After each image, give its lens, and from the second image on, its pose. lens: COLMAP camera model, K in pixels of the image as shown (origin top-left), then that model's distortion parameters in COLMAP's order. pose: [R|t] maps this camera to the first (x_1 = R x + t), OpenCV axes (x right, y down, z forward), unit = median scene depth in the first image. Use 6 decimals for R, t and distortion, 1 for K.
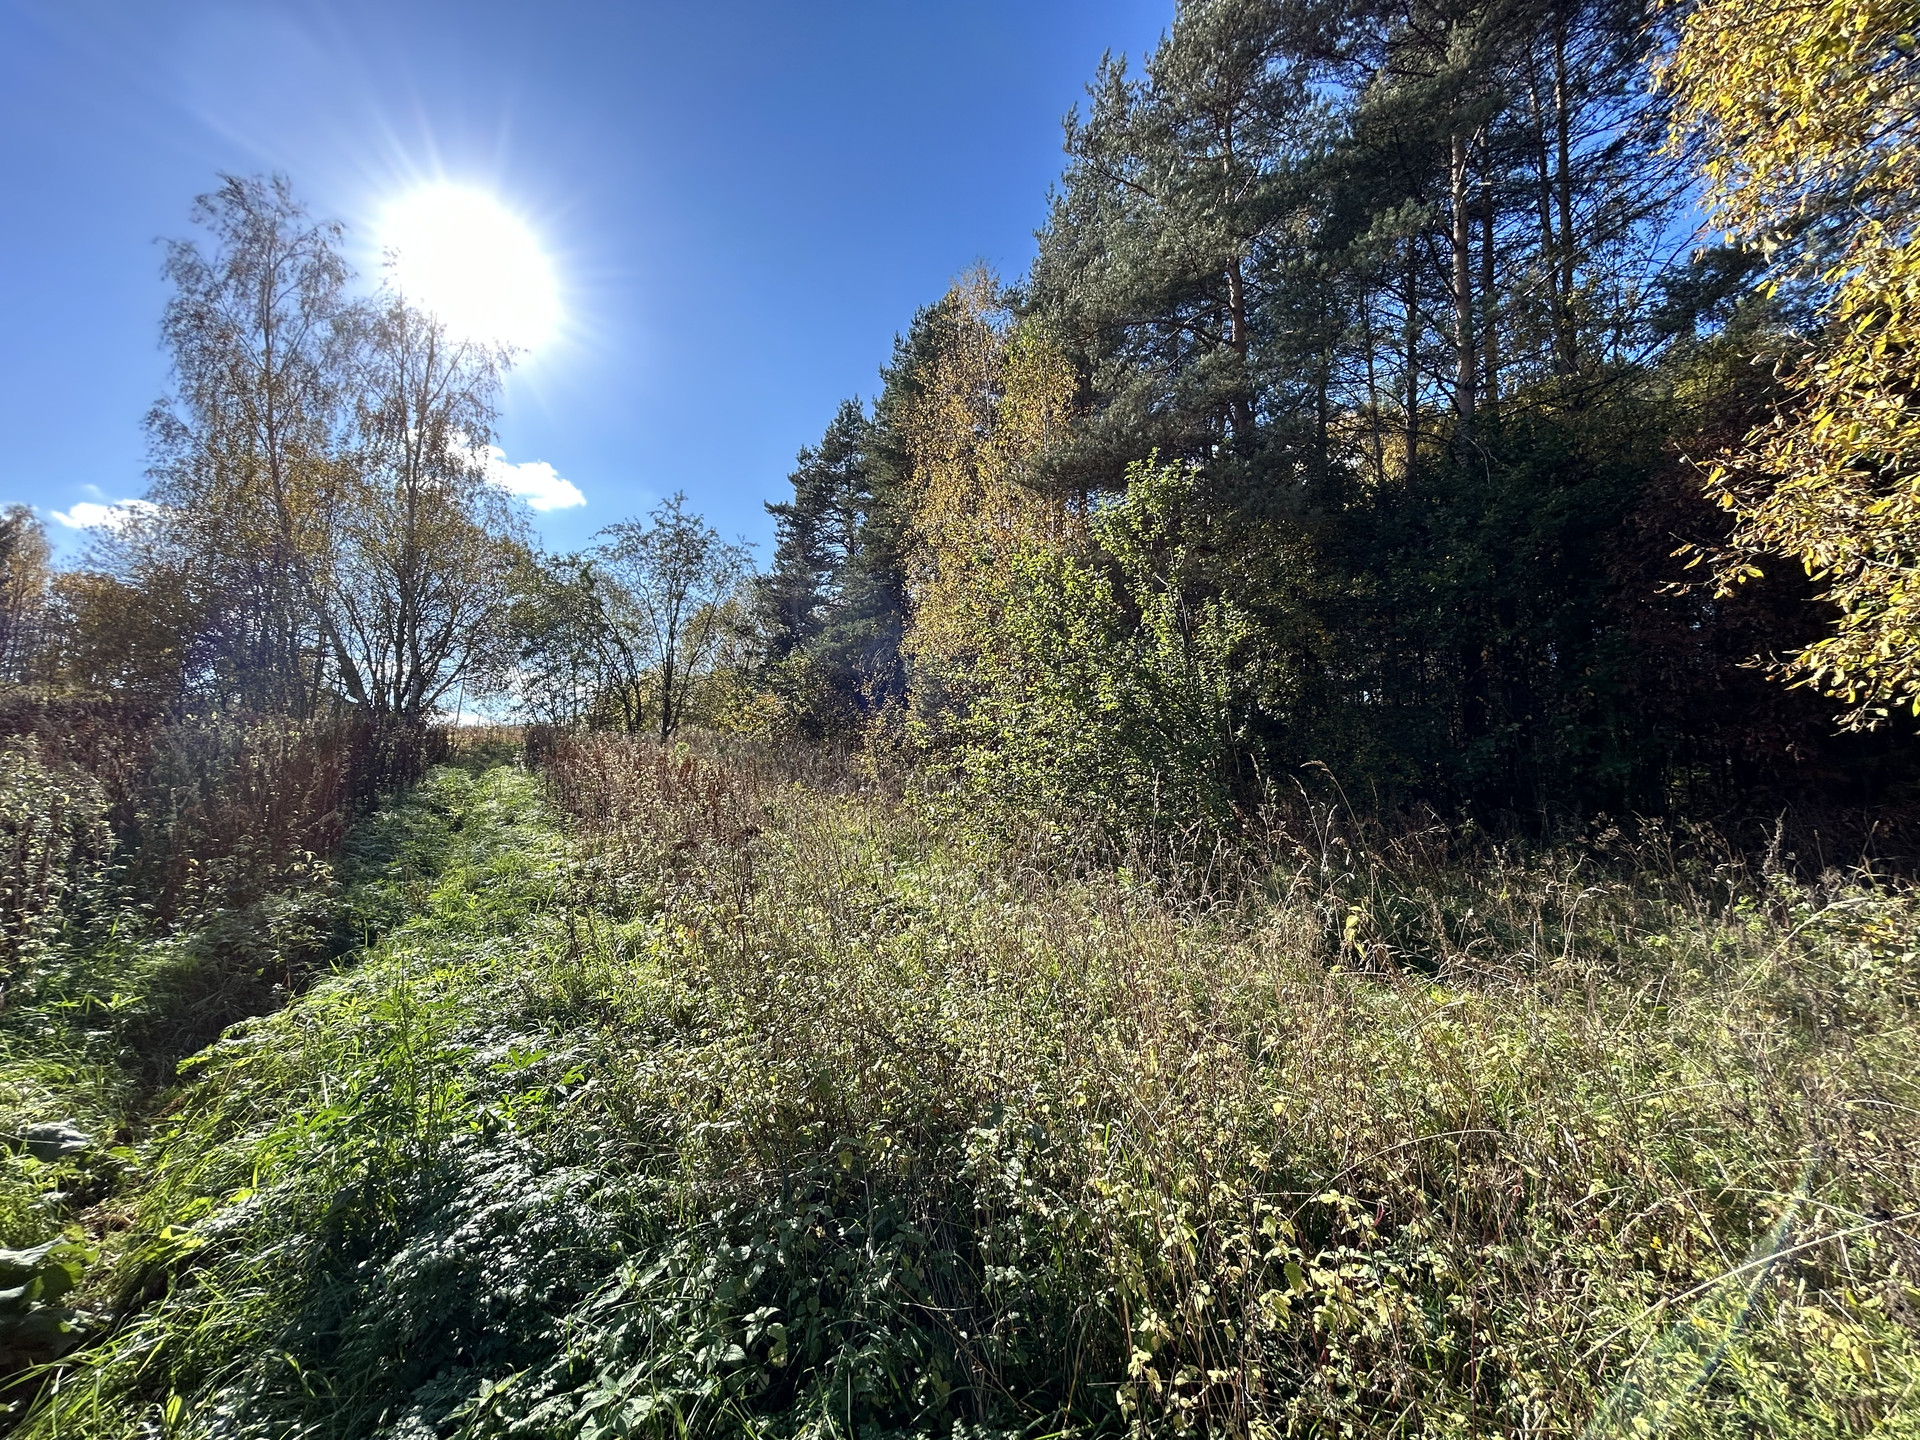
lens RADIAL K [[774.5, 0, 953.0], [0, 774.5, 718.0], [0, 0, 1]] dist [-0.001181, 0.000721]
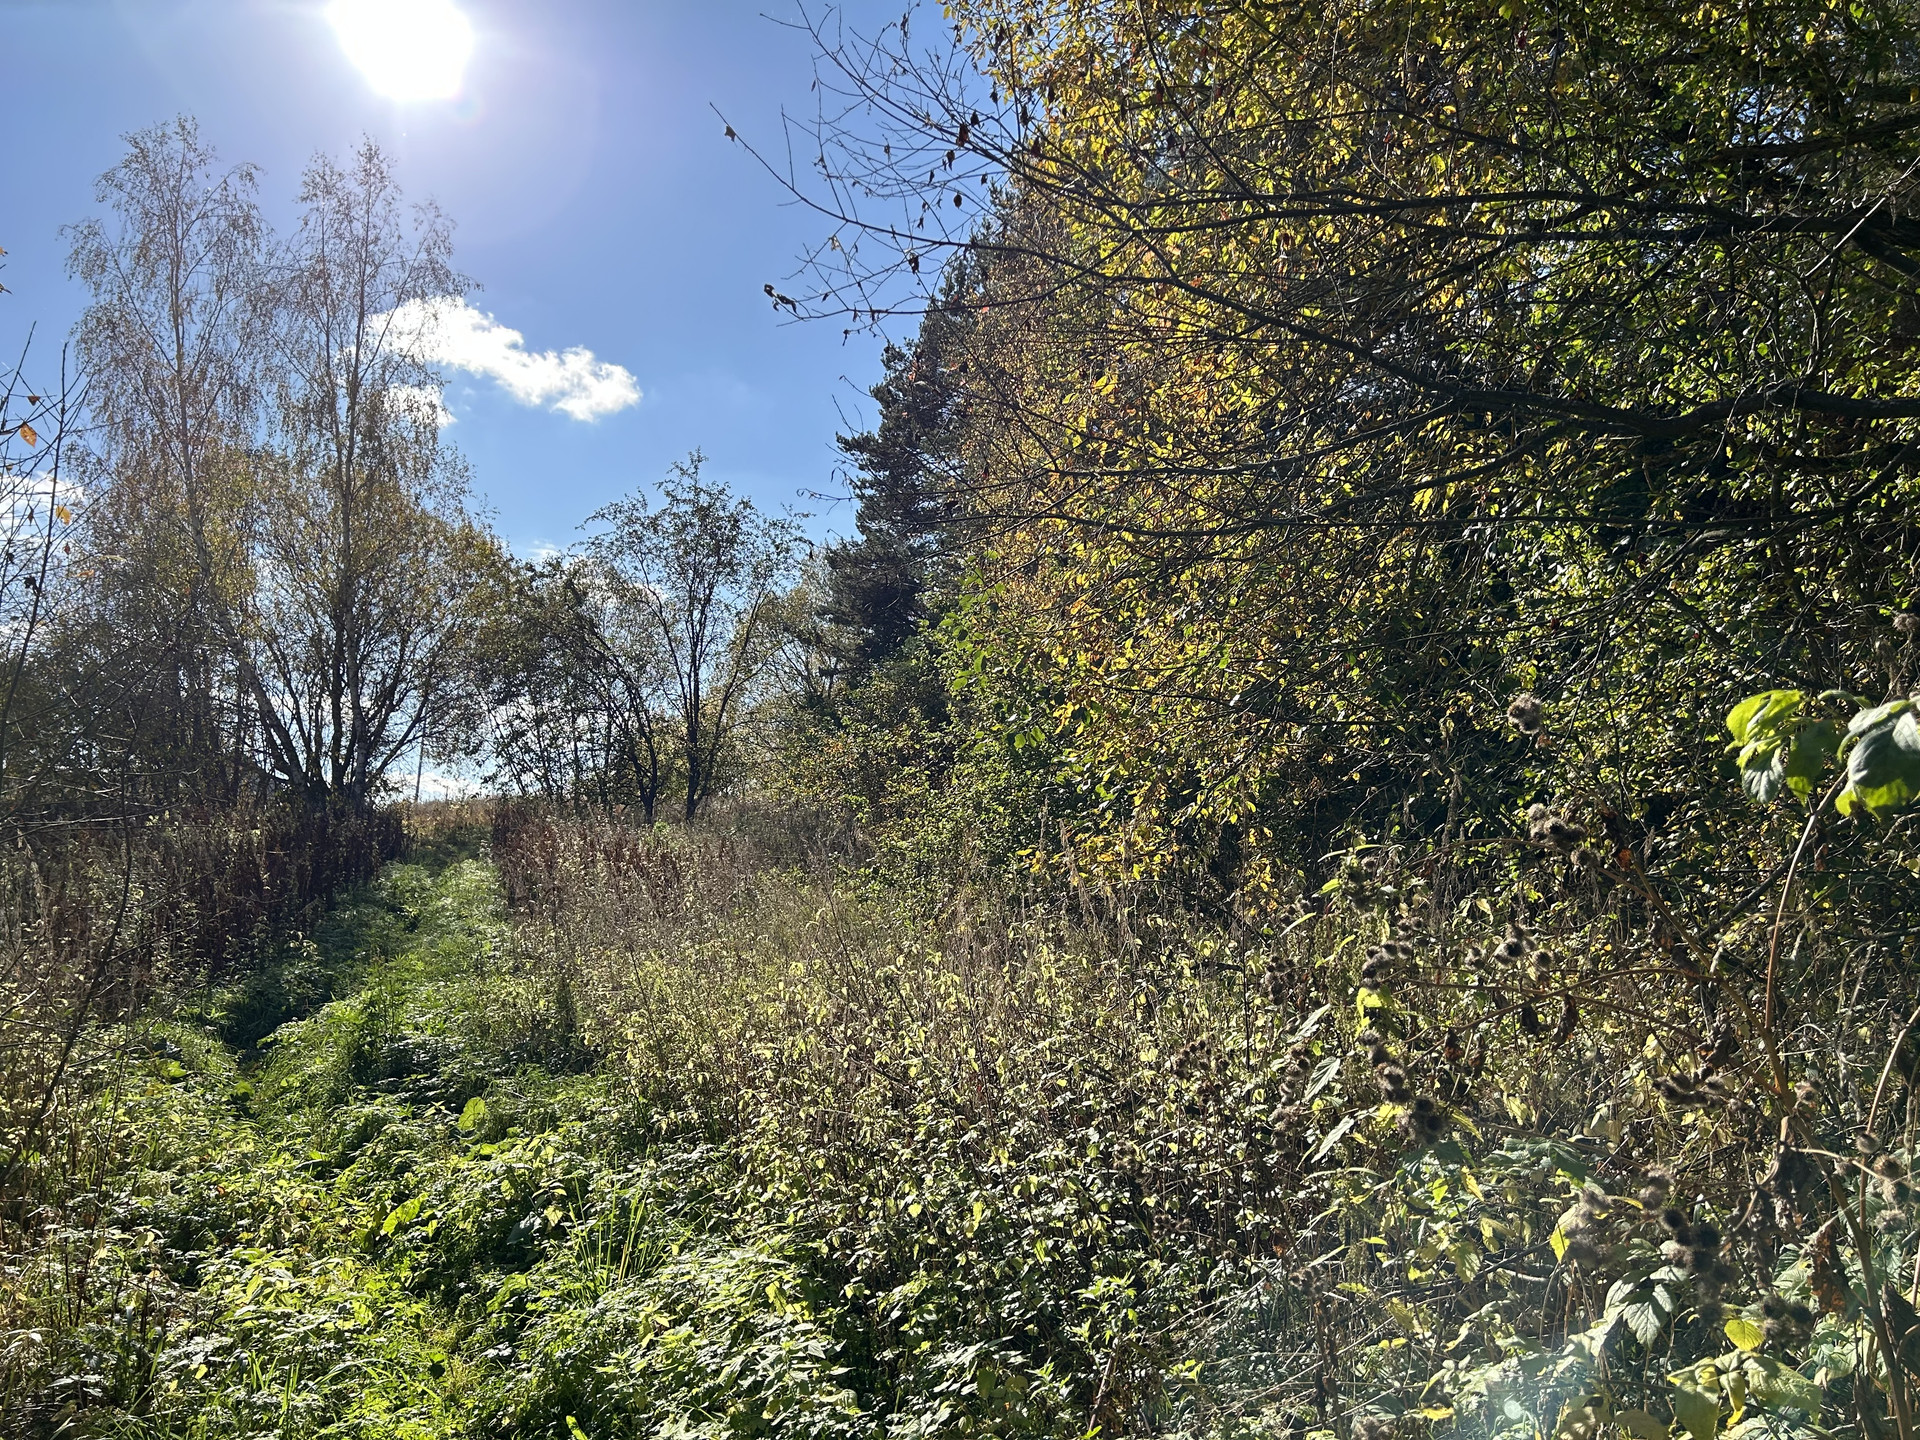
lens RADIAL K [[1447.3, 0, 921.3], [0, 1447.3, 727.8], [0, 0, 1]] dist [0.067420, -0.070991]
pose [[0.971199, -0.048890, -0.233200, 0.118810], [0.044367, 0.998712, -0.024604, -0.008550], [0.234103, 0.013549, 0.972117, -0.179732]]
